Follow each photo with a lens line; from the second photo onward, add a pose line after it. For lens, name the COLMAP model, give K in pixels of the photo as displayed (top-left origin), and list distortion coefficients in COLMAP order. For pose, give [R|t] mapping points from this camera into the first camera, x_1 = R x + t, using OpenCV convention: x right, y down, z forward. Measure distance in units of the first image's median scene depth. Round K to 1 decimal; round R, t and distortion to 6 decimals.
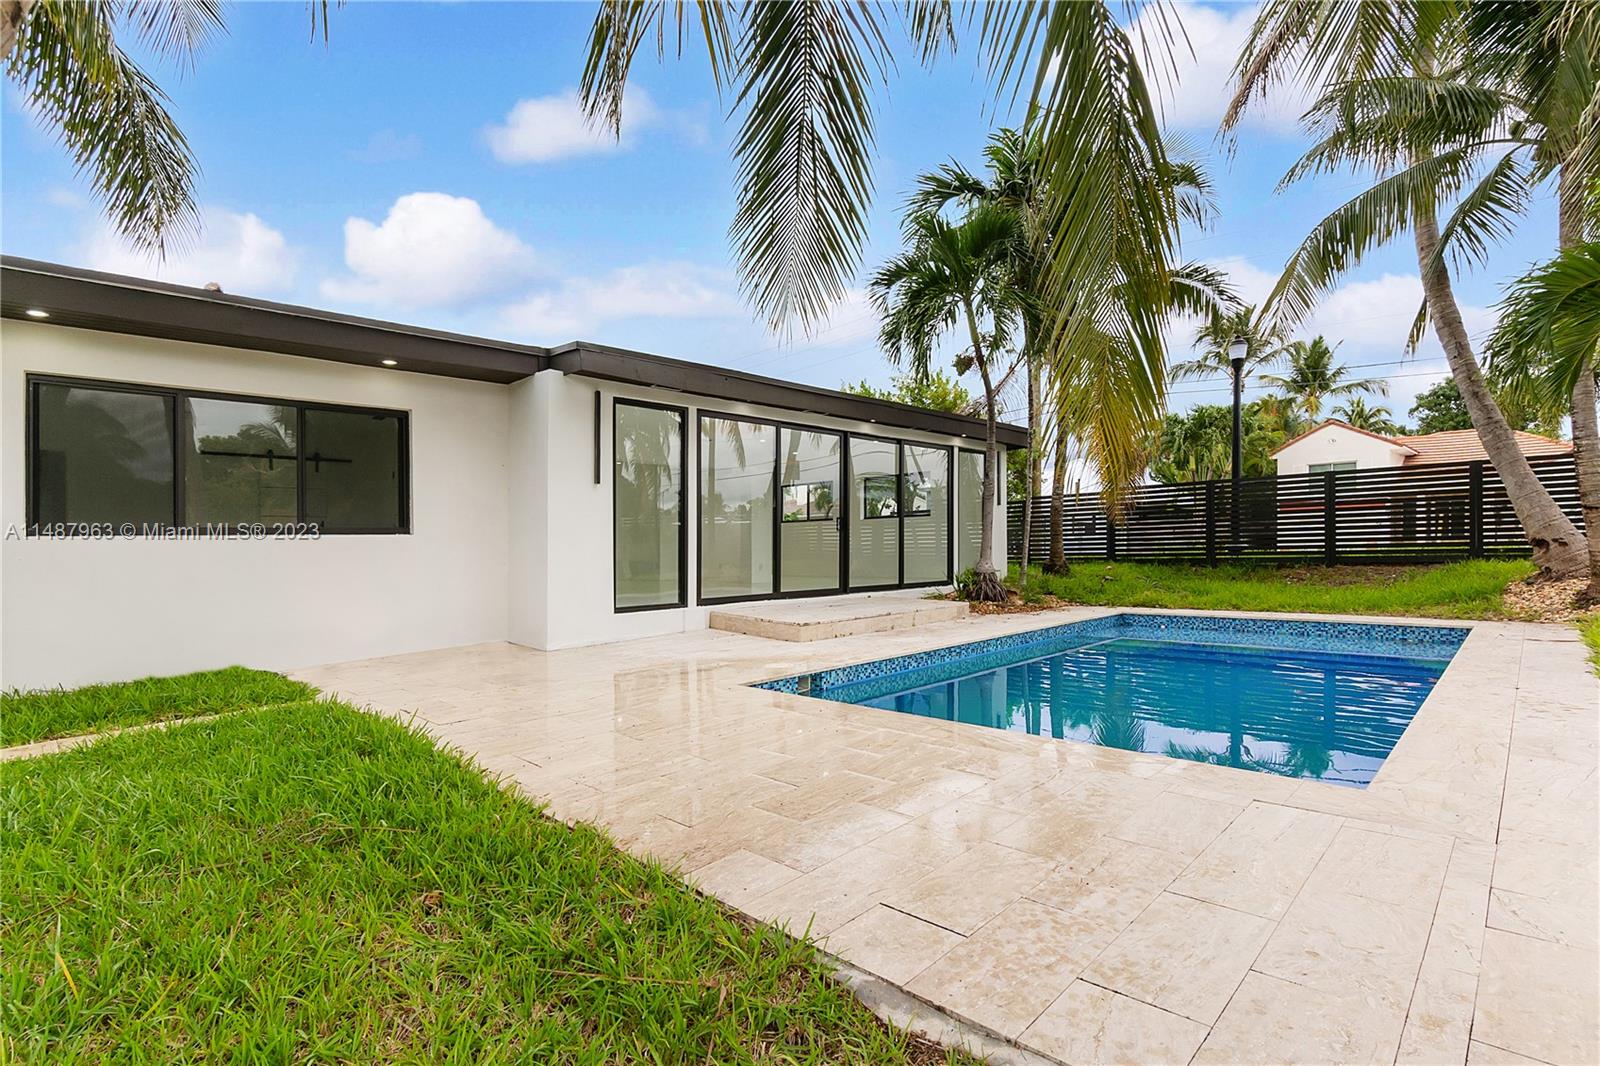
lens RADIAL K [[744.8, 0, 790.6], [0, 744.8, 550.9], [0, 0, 1]] dist [-0.000113, 0.000102]
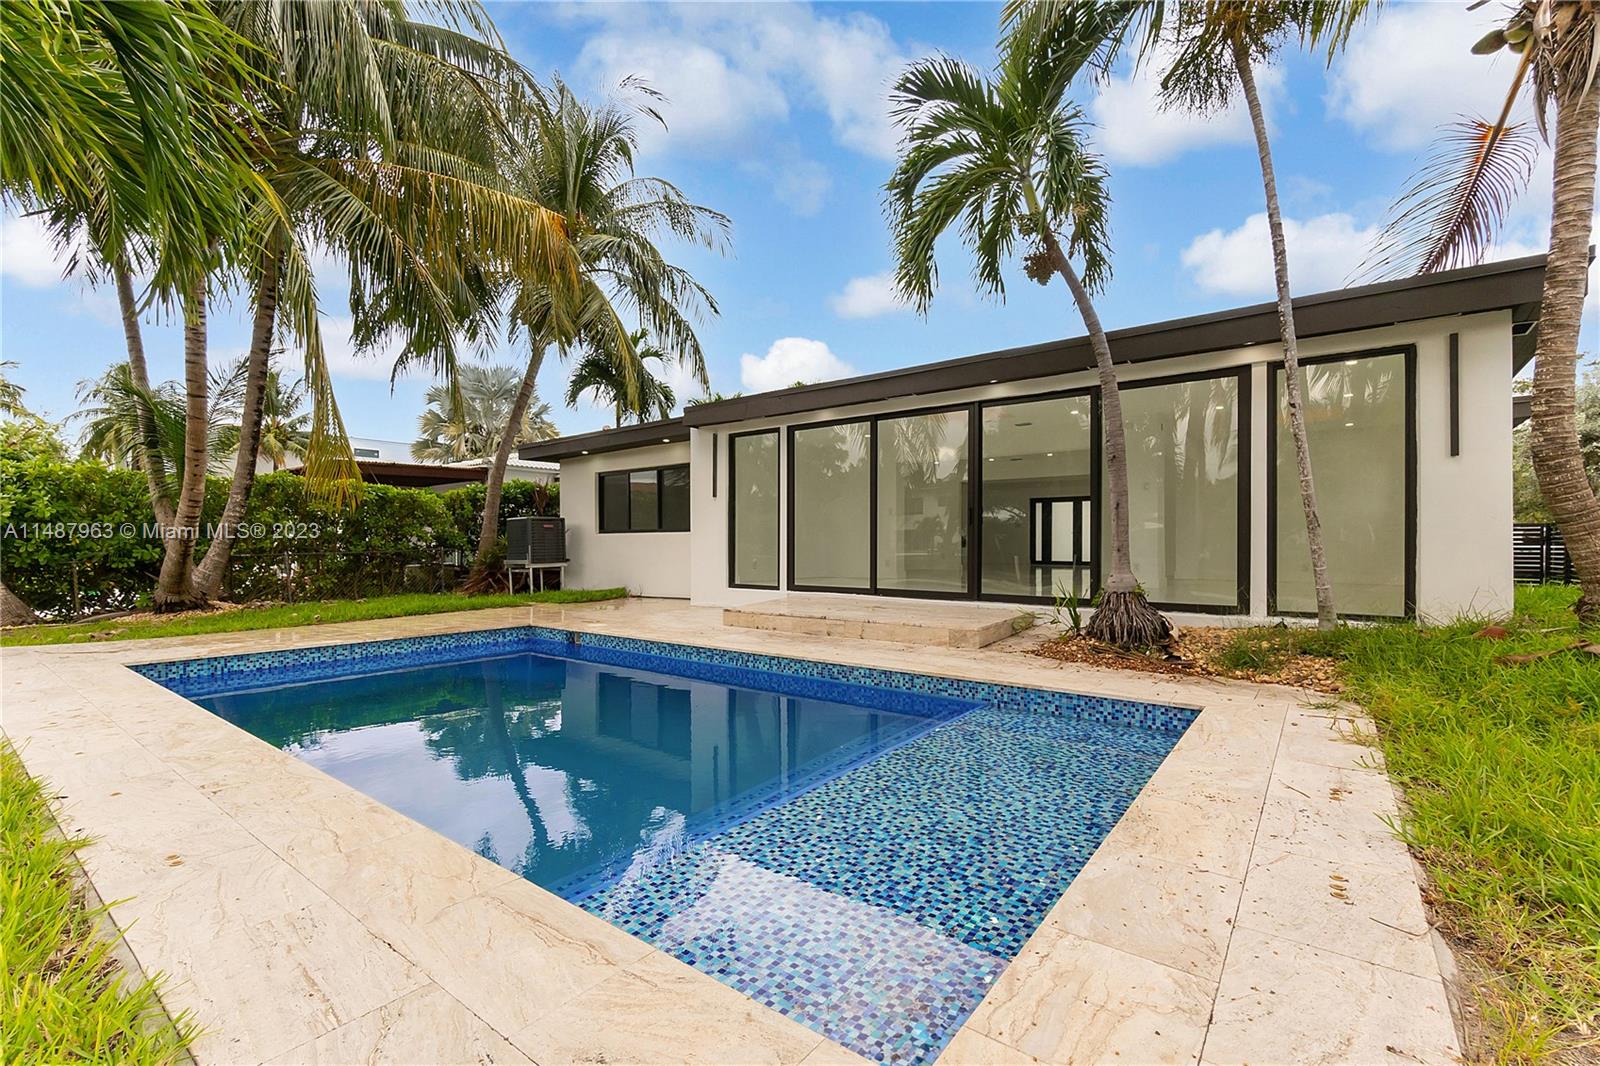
lens RADIAL K [[690.2, 0, 800.0], [0, 690.2, 533.0], [0, 0, 1]] dist [0.000052, 0.000095]
pose [[0.146272, 0.004696, -0.989233, 1.163067], [-0.007057, 0.999968, 0.003703, -0.026844], [0.989219, 0.006439, 0.146300, 1.019785]]
